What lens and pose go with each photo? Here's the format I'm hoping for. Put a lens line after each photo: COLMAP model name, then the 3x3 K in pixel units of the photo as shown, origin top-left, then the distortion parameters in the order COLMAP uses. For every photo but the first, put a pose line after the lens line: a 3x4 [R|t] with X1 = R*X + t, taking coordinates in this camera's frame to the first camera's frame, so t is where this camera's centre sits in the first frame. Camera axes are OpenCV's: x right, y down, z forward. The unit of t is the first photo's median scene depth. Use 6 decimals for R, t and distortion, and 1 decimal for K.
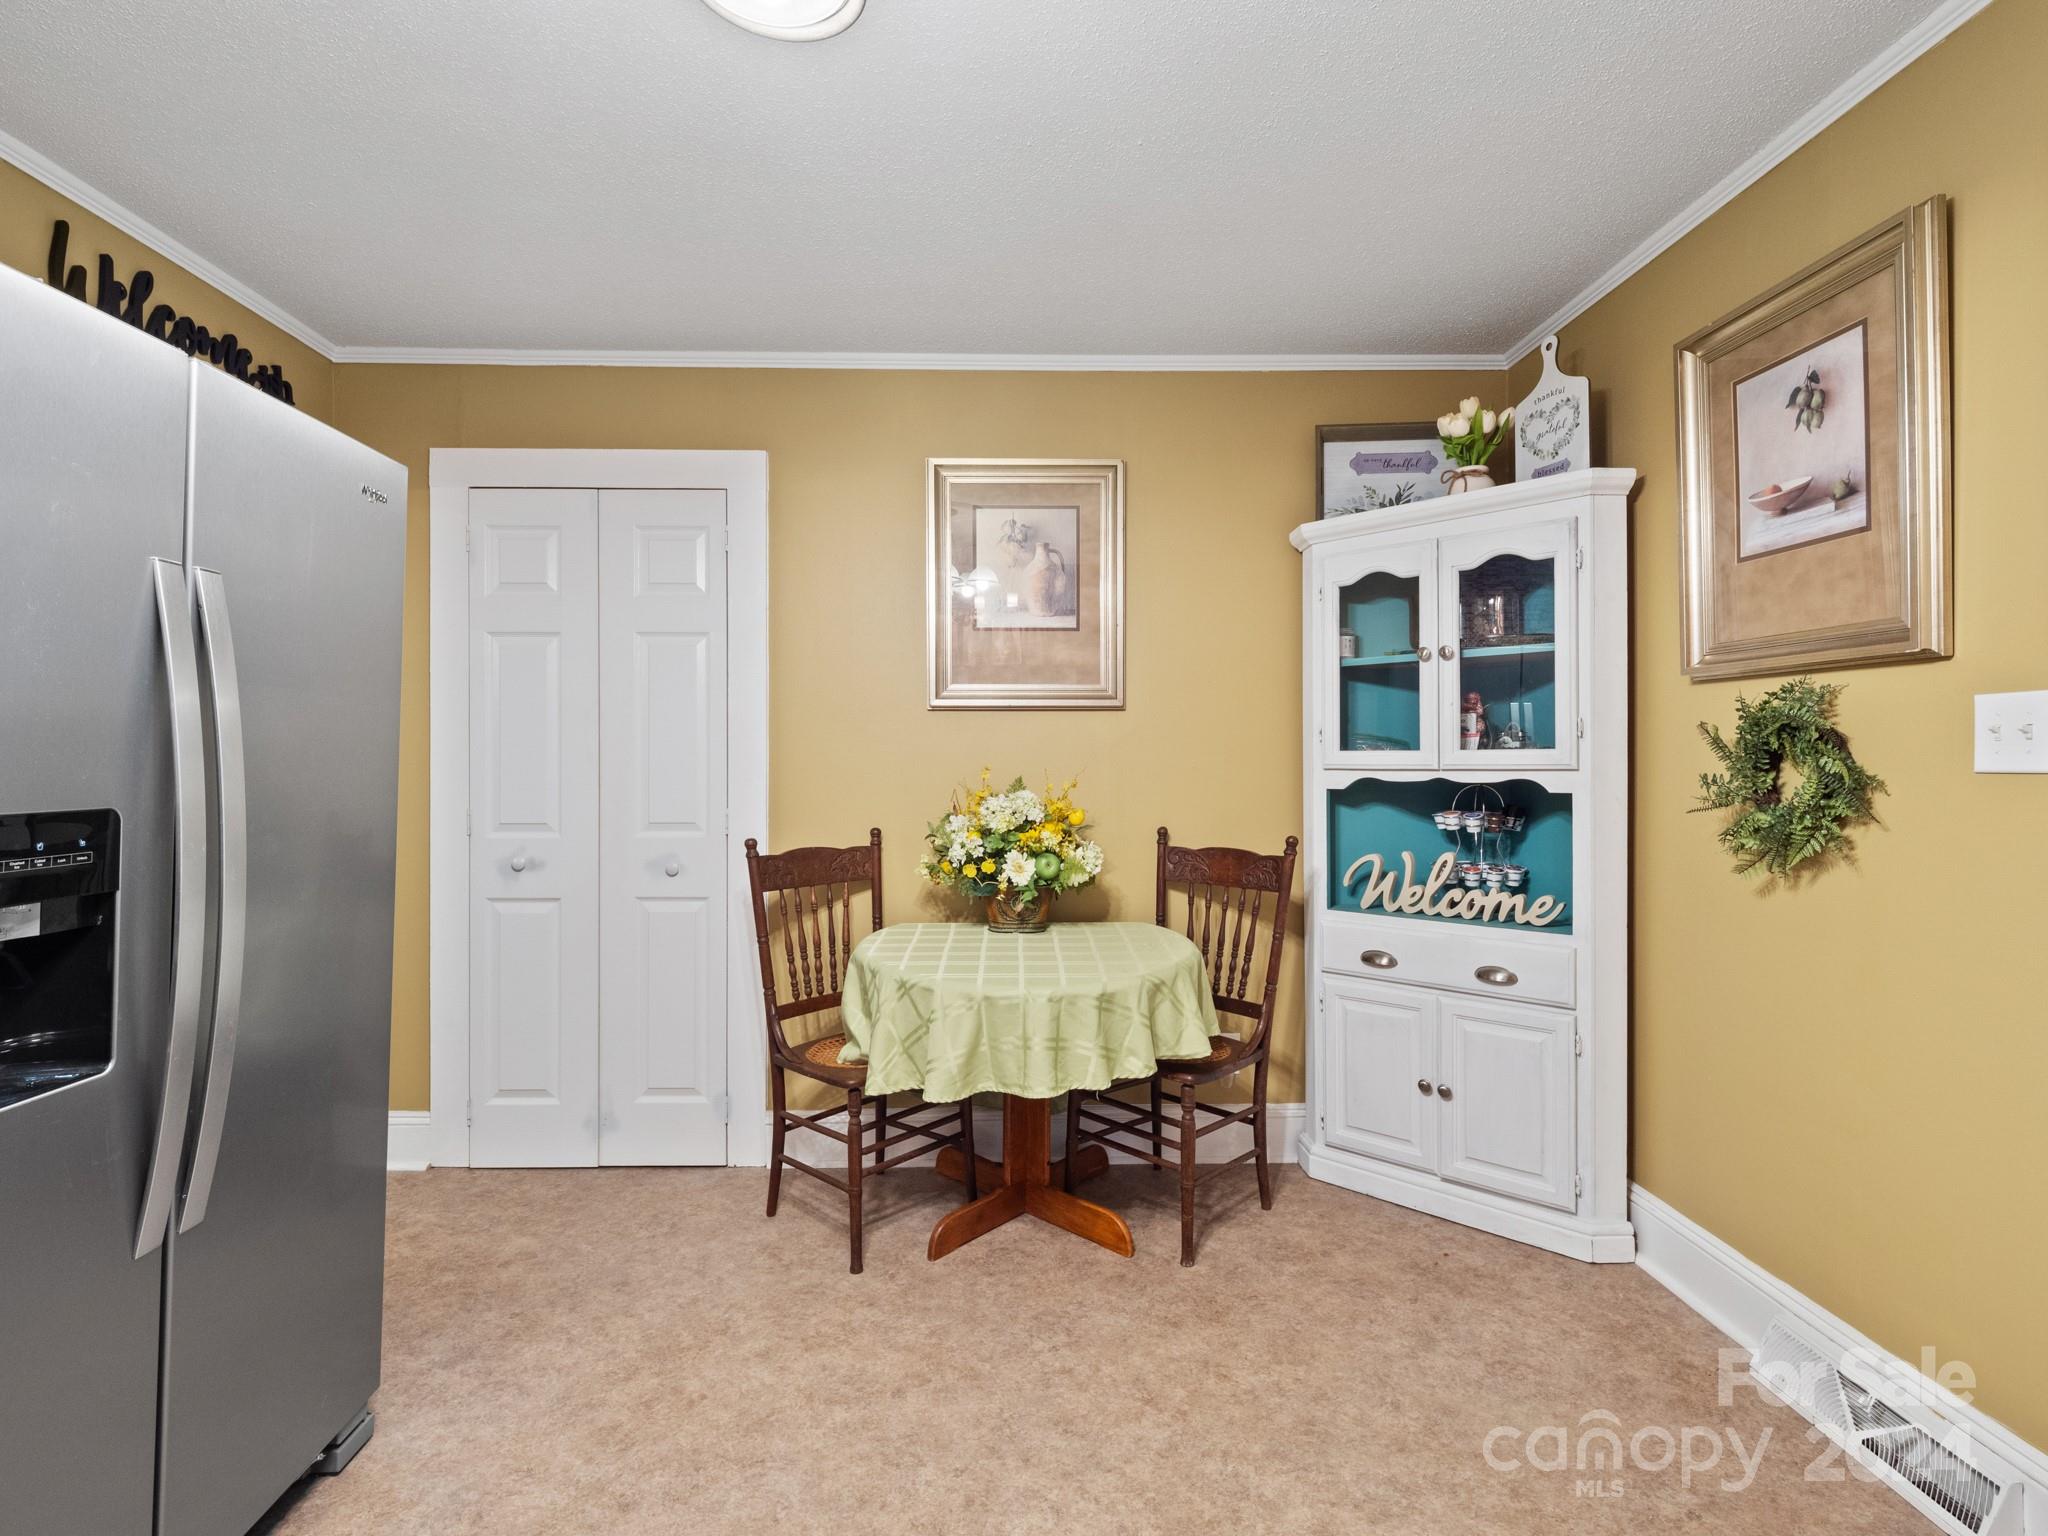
lens RADIAL K [[1005.6, 0, 995.0], [0, 1005.6, 767.6], [0, 0, 1]] dist [0.006880, -0.006607]
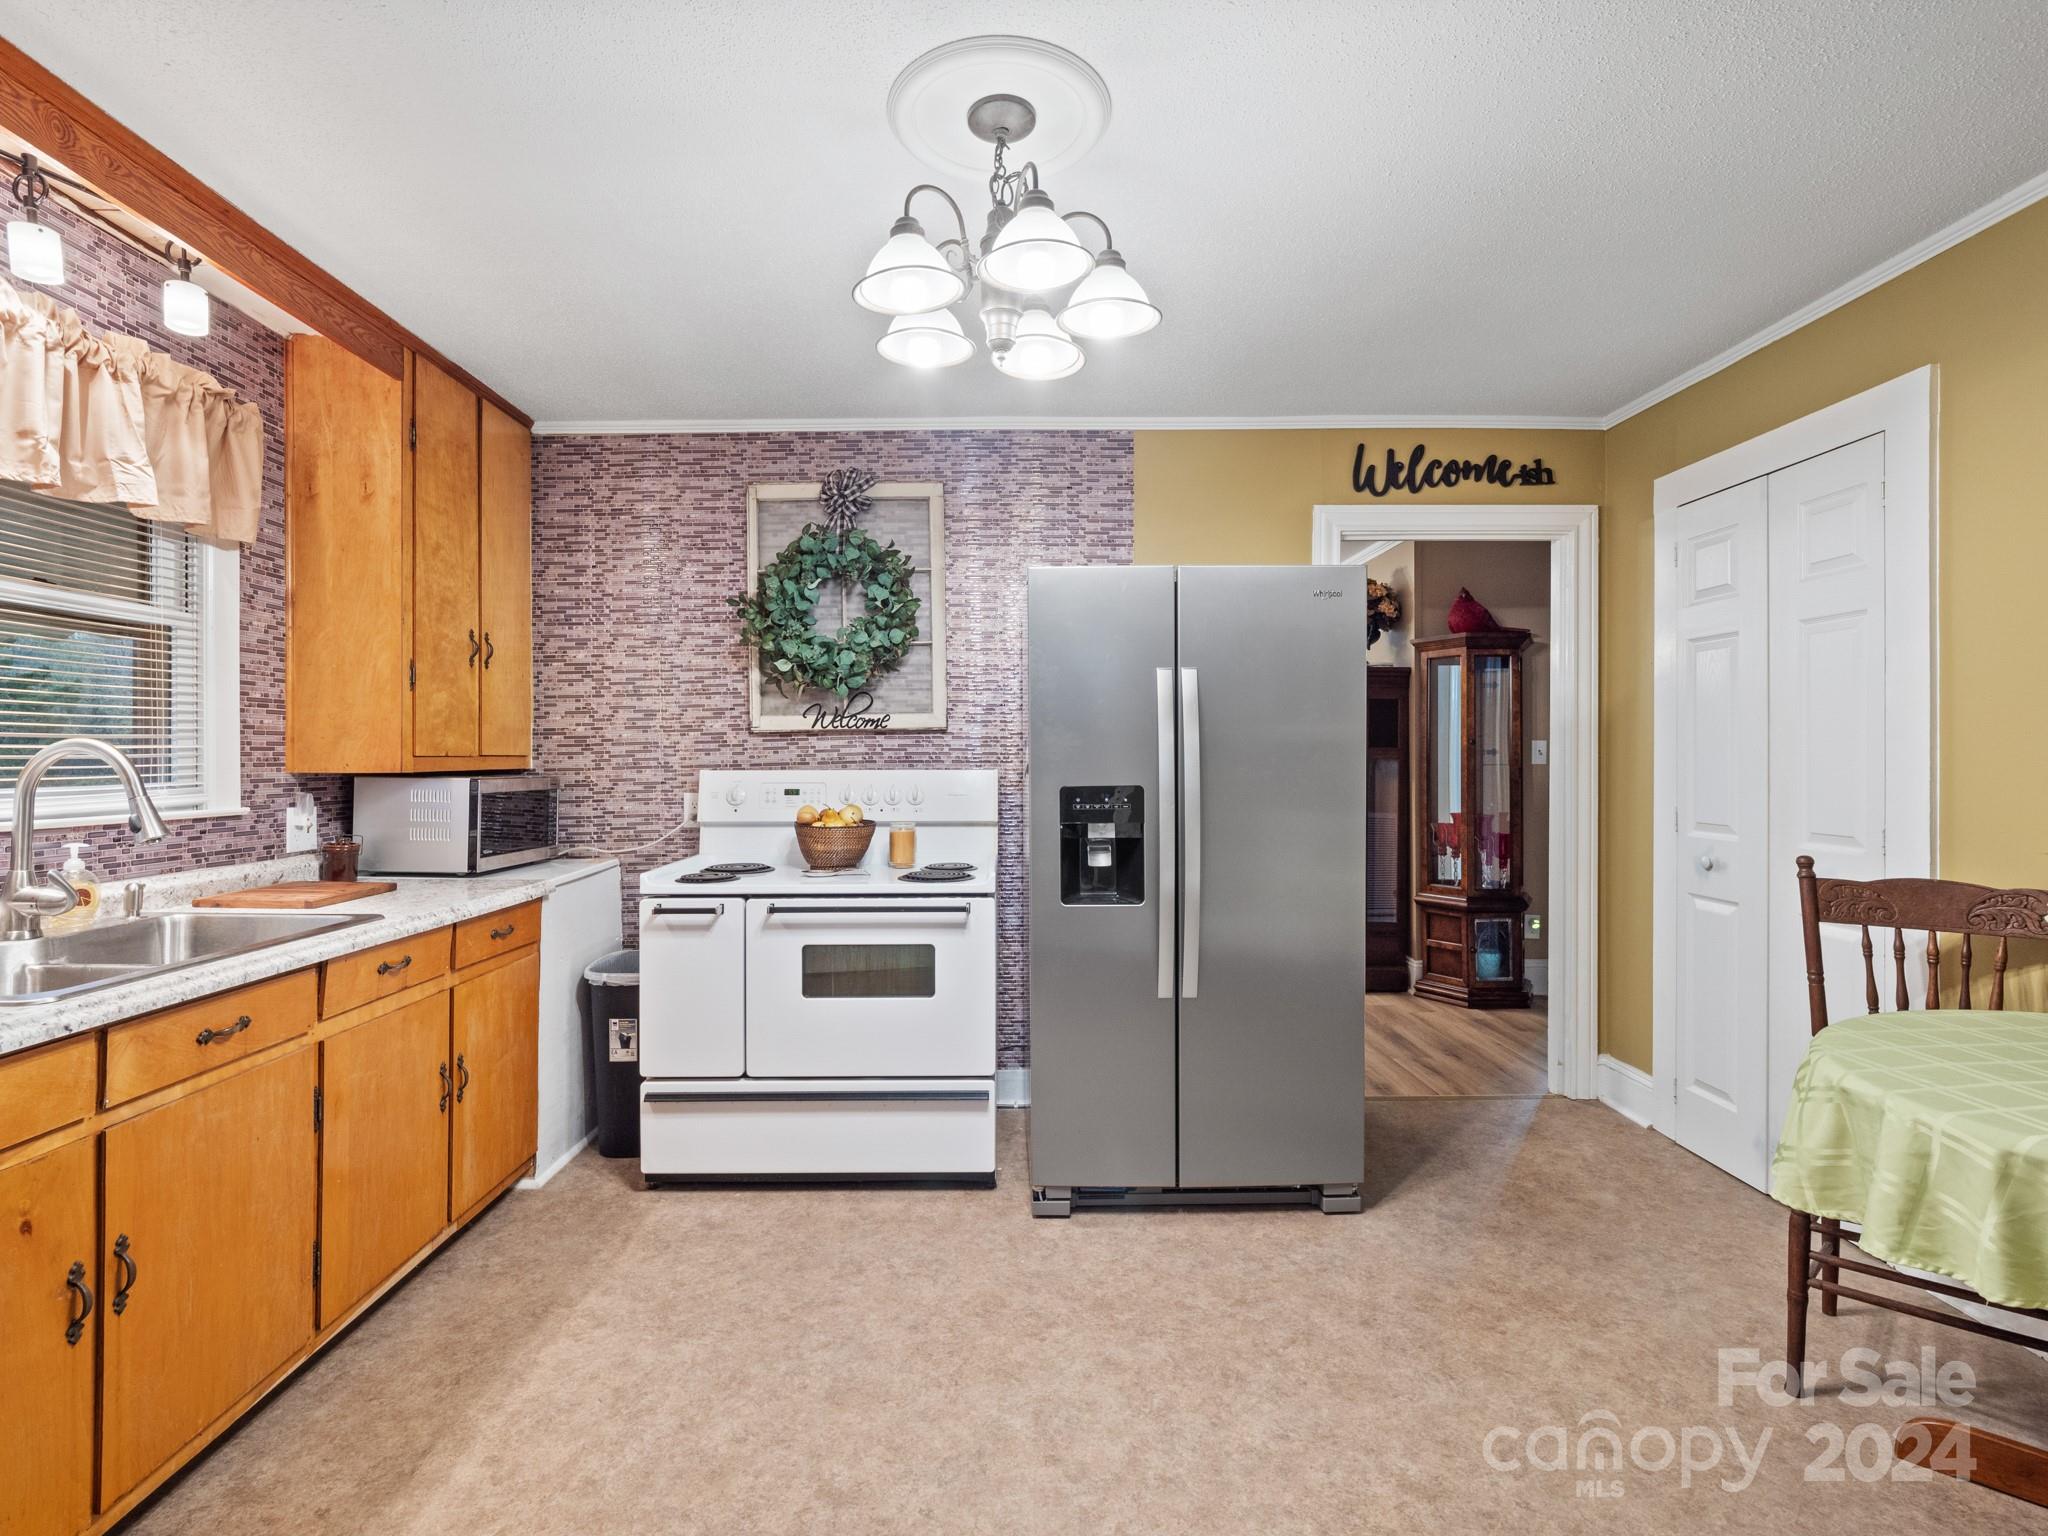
lens RADIAL K [[1005.6, 0, 1017.6], [0, 1005.6, 753.2], [0, 0, 1]] dist [0.006880, -0.006607]
pose [[-0.002317, -0.001432, -0.999996, 0.637070], [-0.006239, 0.999980, -0.001418, -0.011402], [0.999978, 0.006235, -0.002326, 0.349440]]
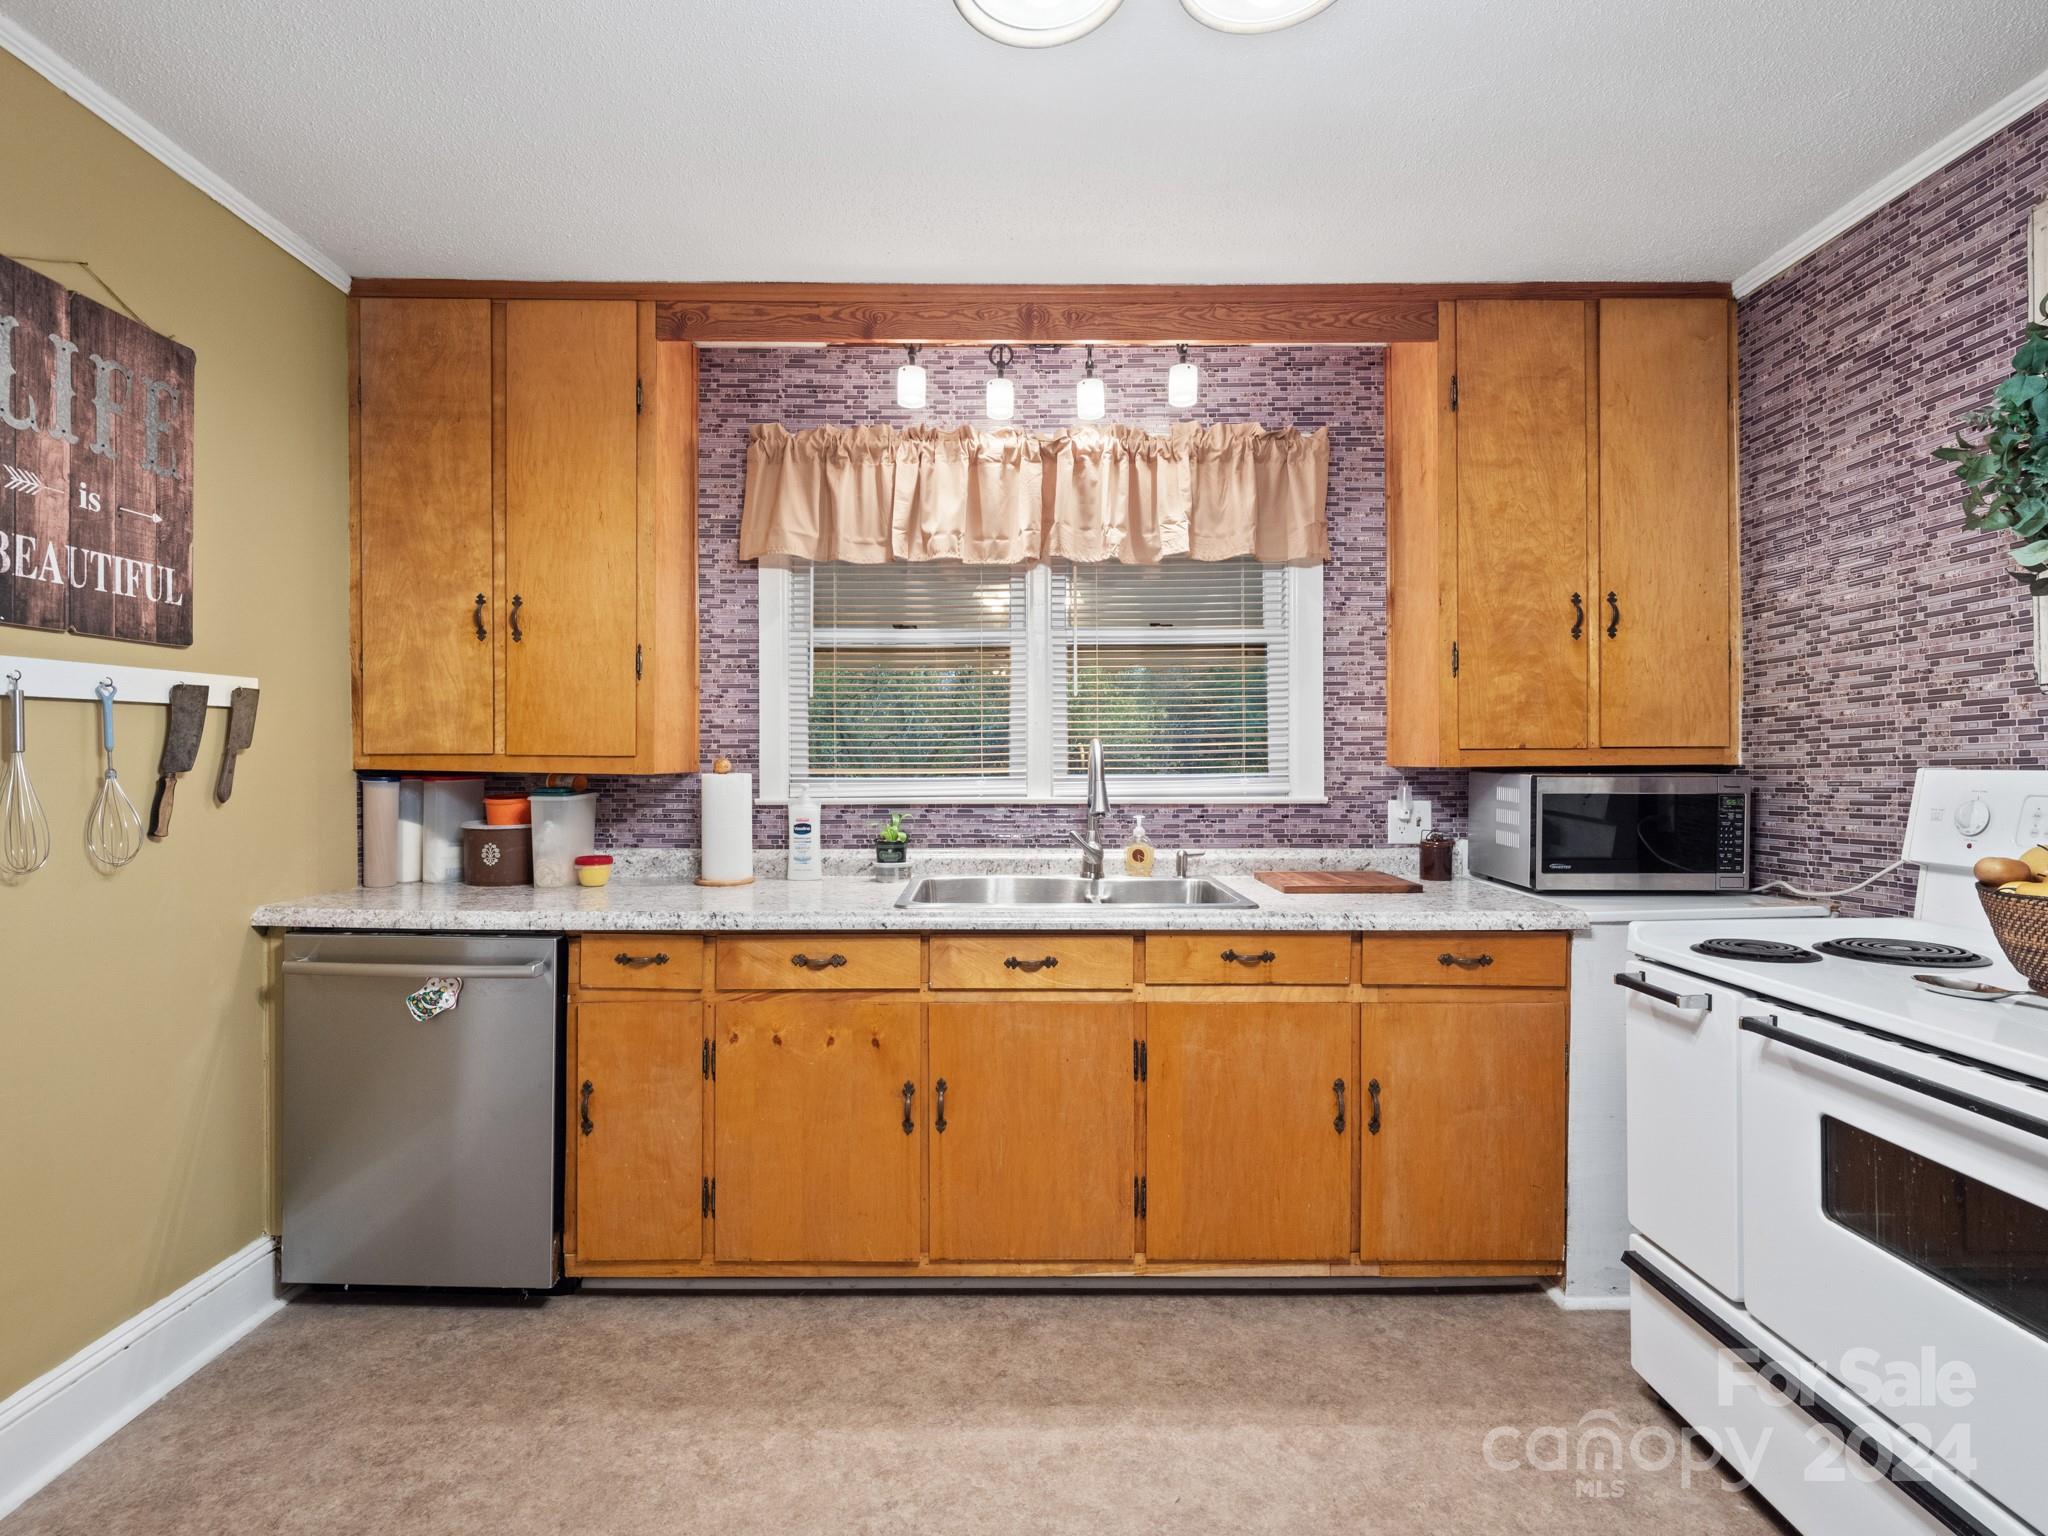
lens RADIAL K [[1005.6, 0, 1025.0], [0, 1005.6, 763.6], [0, 0, 1]] dist [0.006880, -0.006607]
pose [[-0.999886, 0.006600, 0.013545, -0.073928], [0.006734, 0.999929, 0.009862, -0.003669], [-0.013479, 0.009952, -0.999860, 0.698432]]
